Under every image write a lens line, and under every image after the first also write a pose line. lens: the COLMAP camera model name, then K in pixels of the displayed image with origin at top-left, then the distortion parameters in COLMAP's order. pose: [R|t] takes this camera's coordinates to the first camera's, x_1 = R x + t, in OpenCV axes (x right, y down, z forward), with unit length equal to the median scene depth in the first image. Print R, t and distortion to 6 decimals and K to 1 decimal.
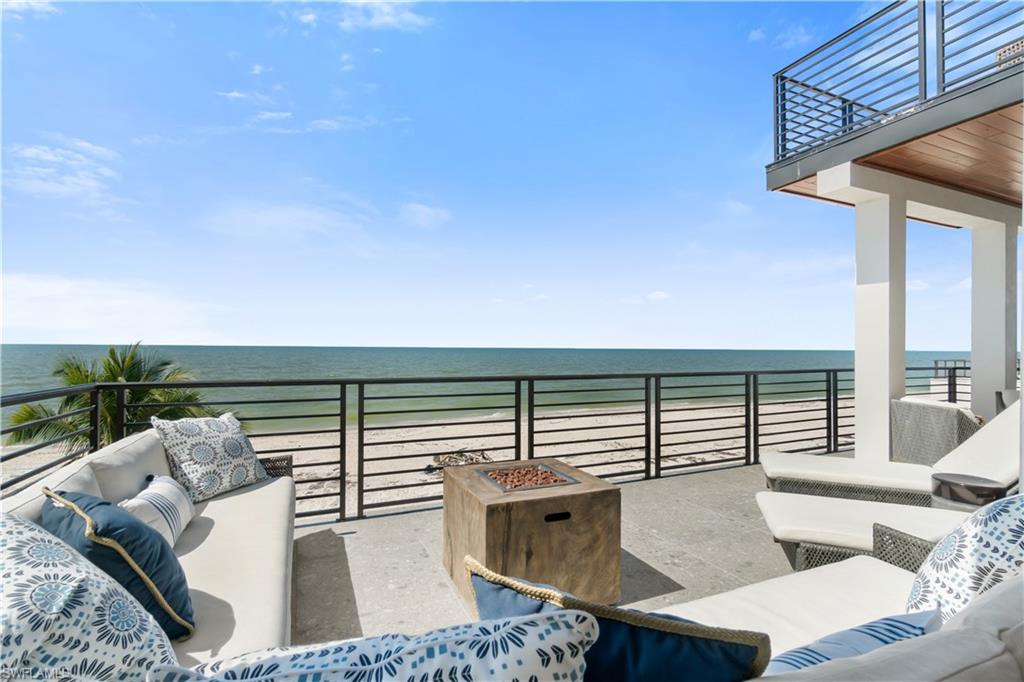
lens RADIAL K [[457.9, 0, 512.3], [0, 457.9, 348.1], [0, 0, 1]] dist [-0.000021, 0.000605]
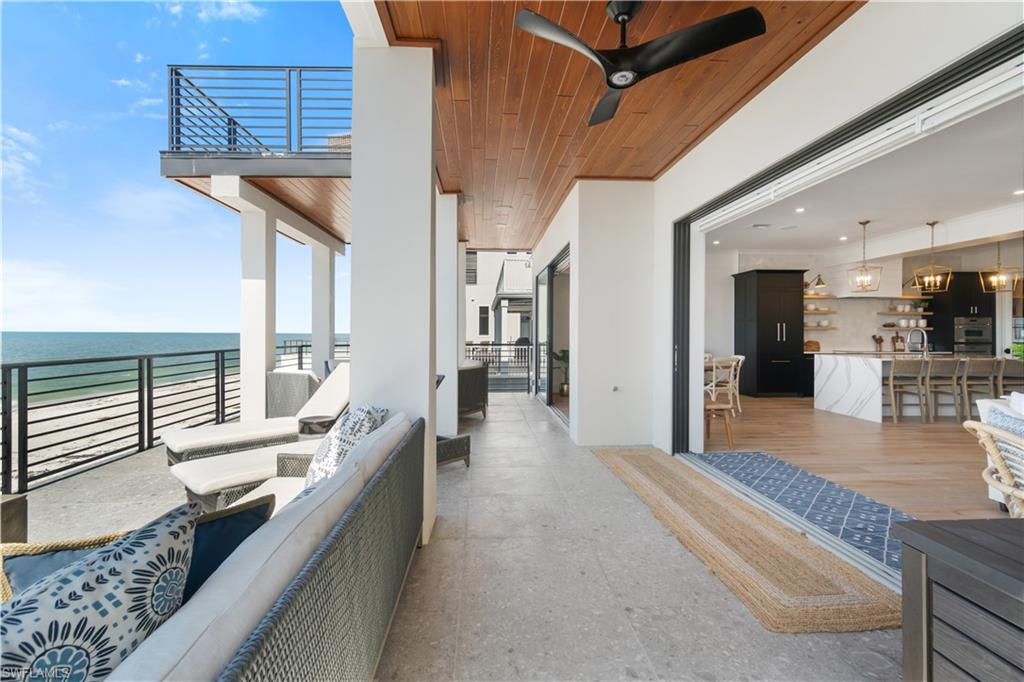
lens RADIAL K [[456.5, 0, 502.2], [0, 456.5, 335.1], [0, 0, 1]] dist [-0.000563, -0.000216]
pose [[0.363161, -0.007043, 0.931700, -0.116716], [-0.002373, 0.999961, 0.008484, -0.002465], [-0.931723, -0.005292, 0.363130, -0.072248]]
